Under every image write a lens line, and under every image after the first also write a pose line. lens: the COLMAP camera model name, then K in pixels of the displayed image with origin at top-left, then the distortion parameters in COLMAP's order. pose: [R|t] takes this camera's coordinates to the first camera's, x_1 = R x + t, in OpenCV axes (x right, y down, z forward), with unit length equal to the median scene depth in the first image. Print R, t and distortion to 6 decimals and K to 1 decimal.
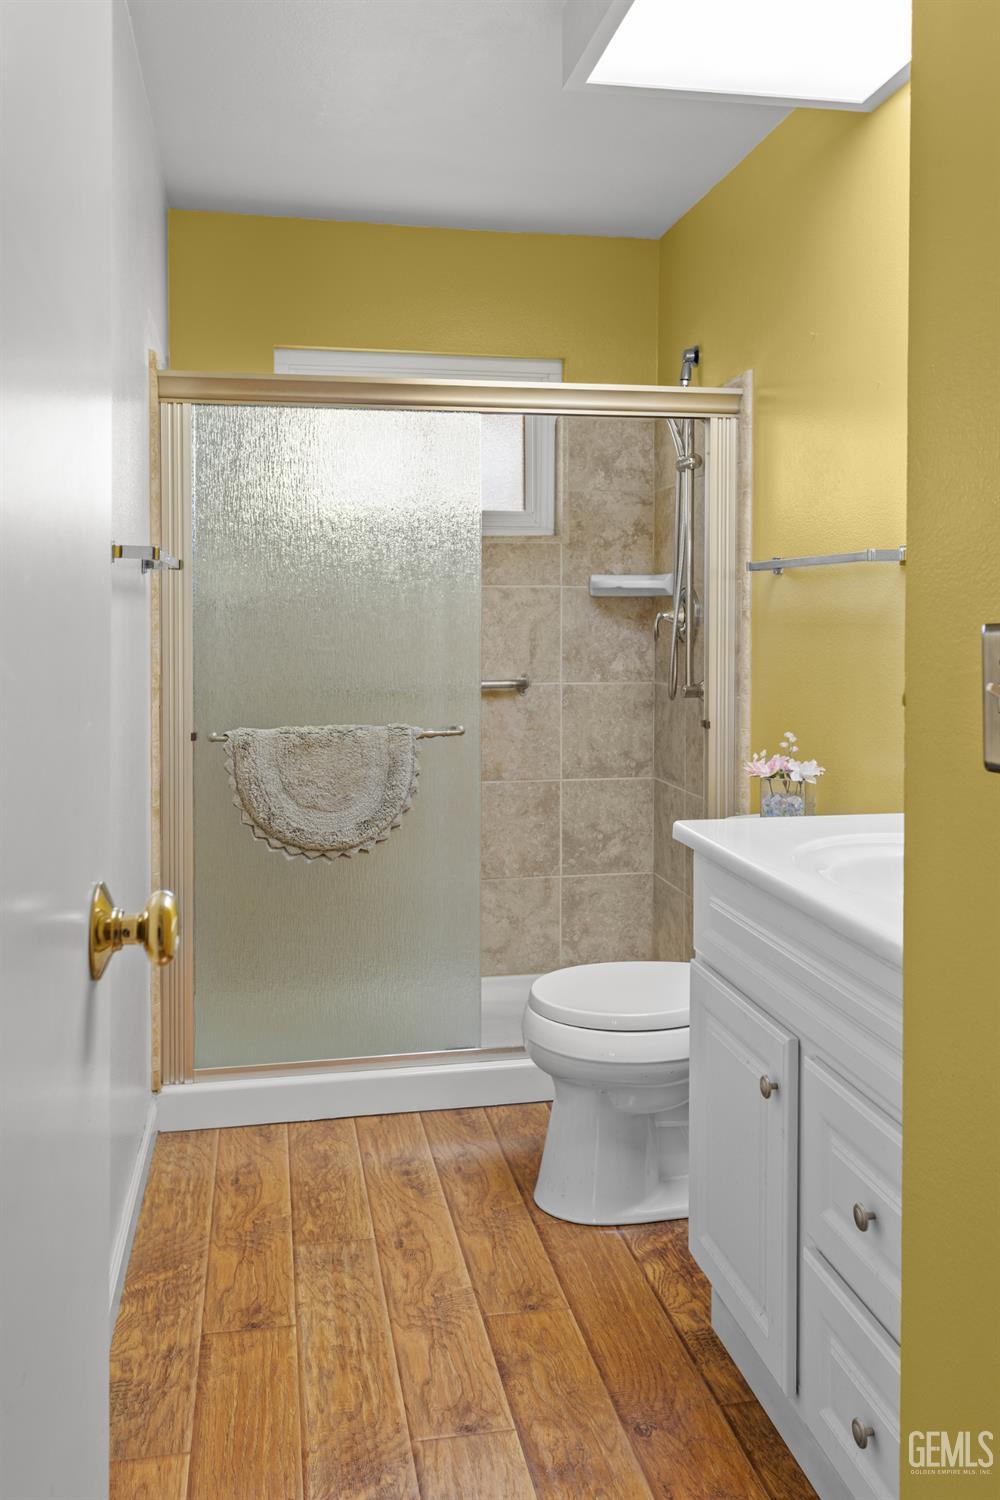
lens RADIAL K [[1245.5, 0, 500.4], [0, 1245.5, 748.3], [0, 0, 1]] dist [-0.016720, 0.001522]
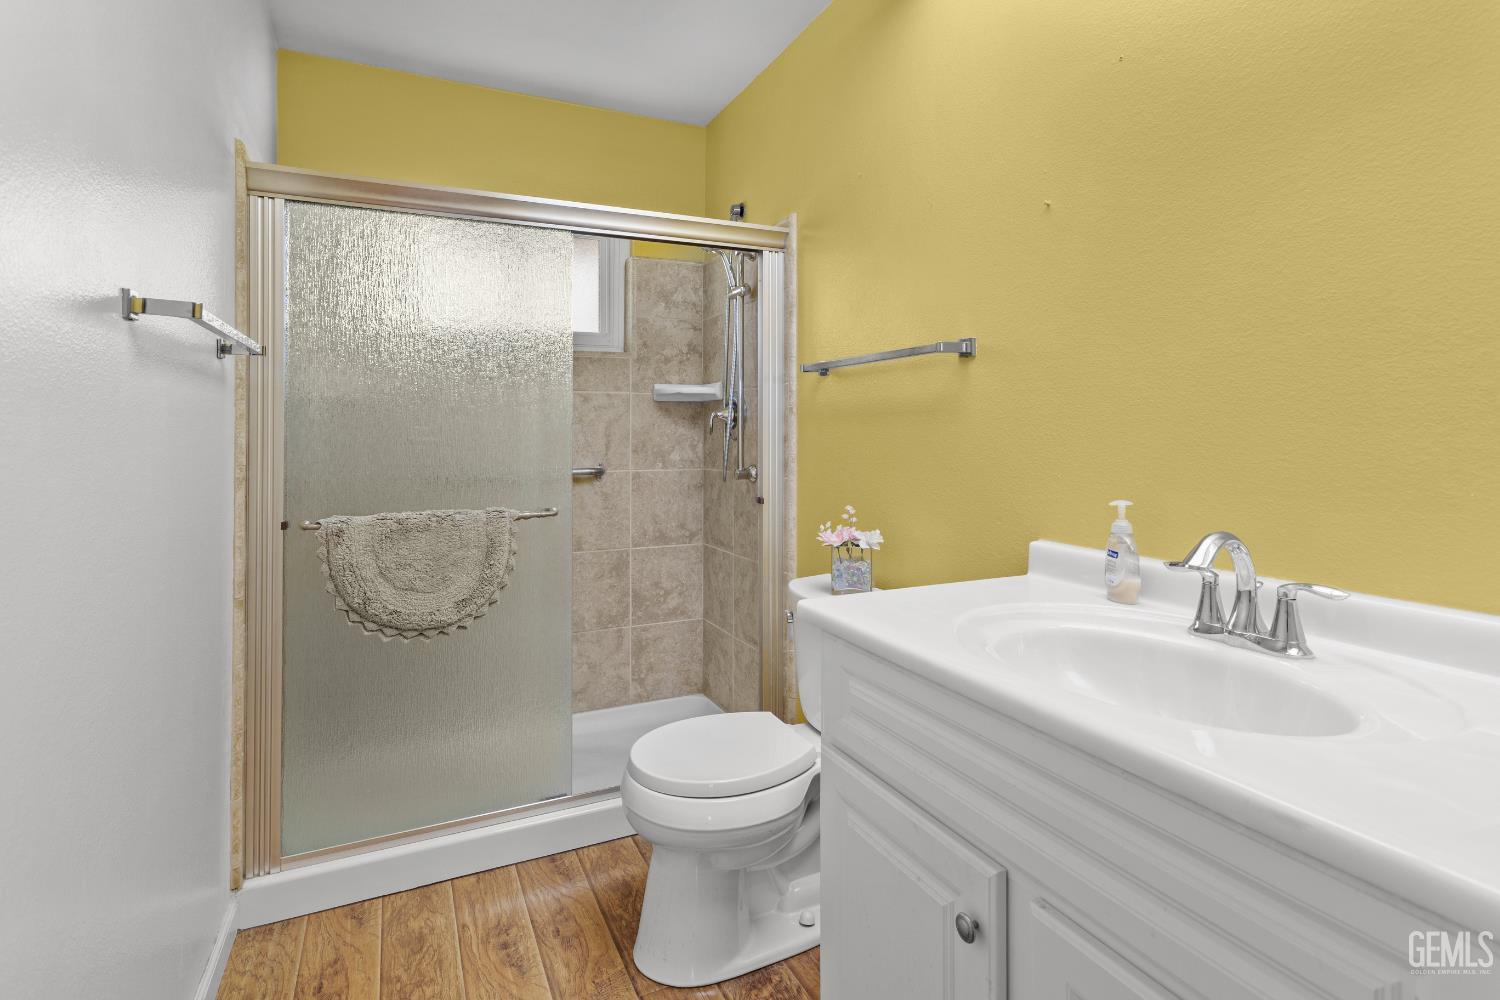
lens RADIAL K [[739.5, 0, 743.5], [0, 739.5, 444.3], [0, 0, 1]] dist [-0.007741, 0.006891]
pose [[0.967720, -0.006698, 0.251938, -0.035073], [0.030865, 0.995272, -0.092095, -0.008418], [-0.250129, 0.096898, 0.963351, 0.319102]]
